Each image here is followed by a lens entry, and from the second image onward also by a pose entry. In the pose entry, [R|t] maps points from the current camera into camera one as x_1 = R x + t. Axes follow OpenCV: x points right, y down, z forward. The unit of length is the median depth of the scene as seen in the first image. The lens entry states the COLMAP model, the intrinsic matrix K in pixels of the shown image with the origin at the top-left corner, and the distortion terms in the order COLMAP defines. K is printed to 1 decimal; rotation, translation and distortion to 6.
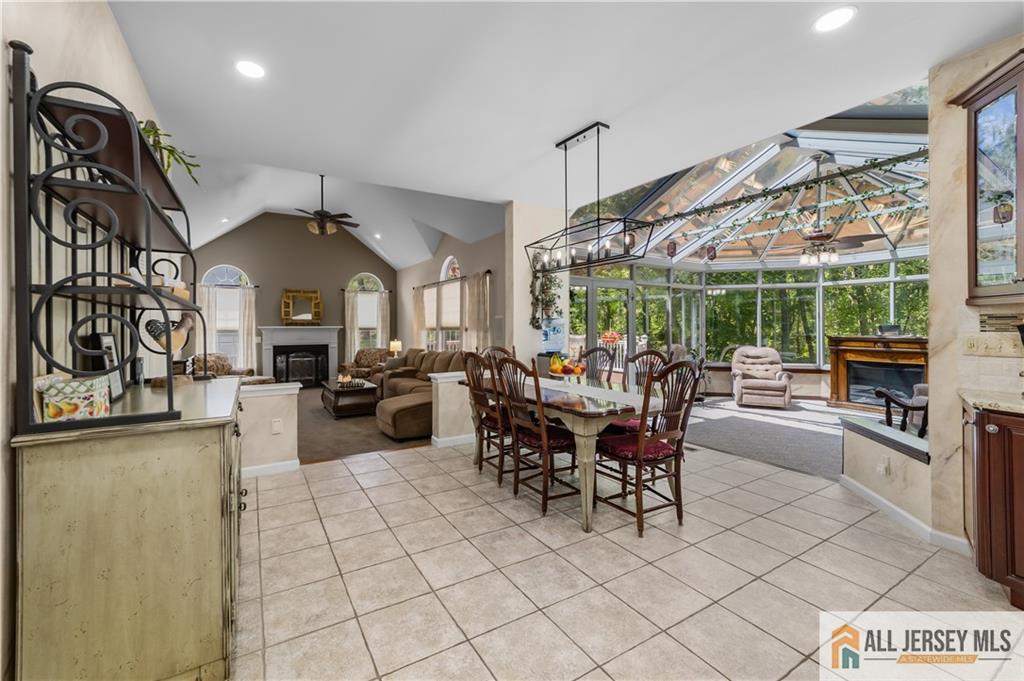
lens RADIAL K [[421.6, 0, 508.6], [0, 421.6, 326.2], [0, 0, 1]] dist [-0.000490, -0.000012]
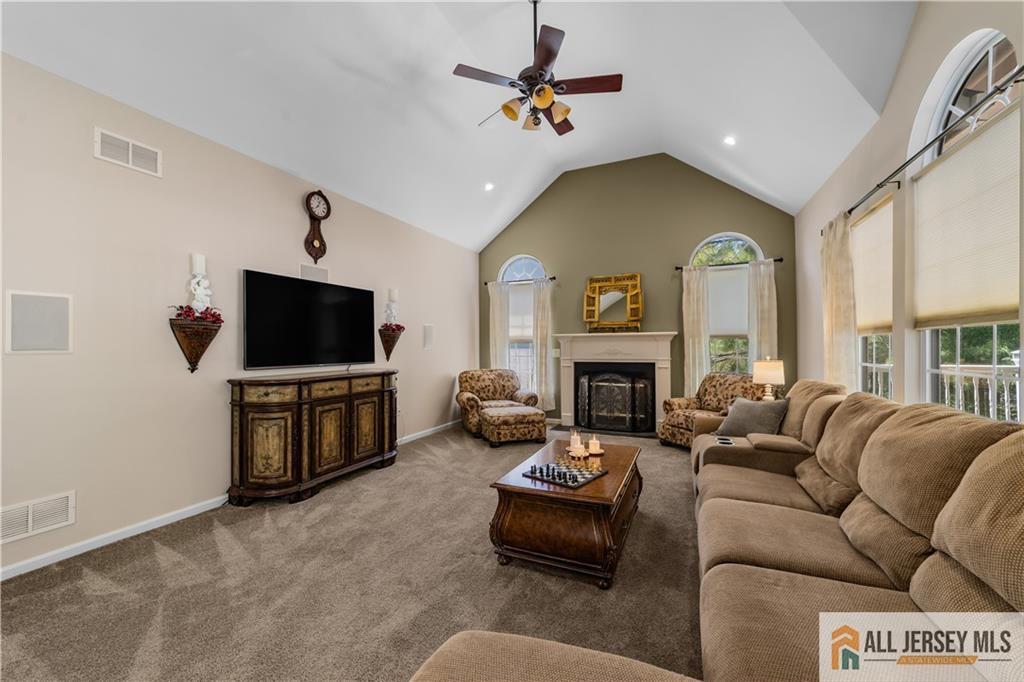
lens RADIAL K [[401.9, 0, 506.8], [0, 401.9, 348.3], [0, 0, 1]] dist [-0.001882, -0.000135]
pose [[0.559155, 0.002333, -0.829060, -0.071820], [0.009963, 0.999905, 0.009534, 0.015544], [0.829003, -0.013590, 0.559079, 0.511029]]
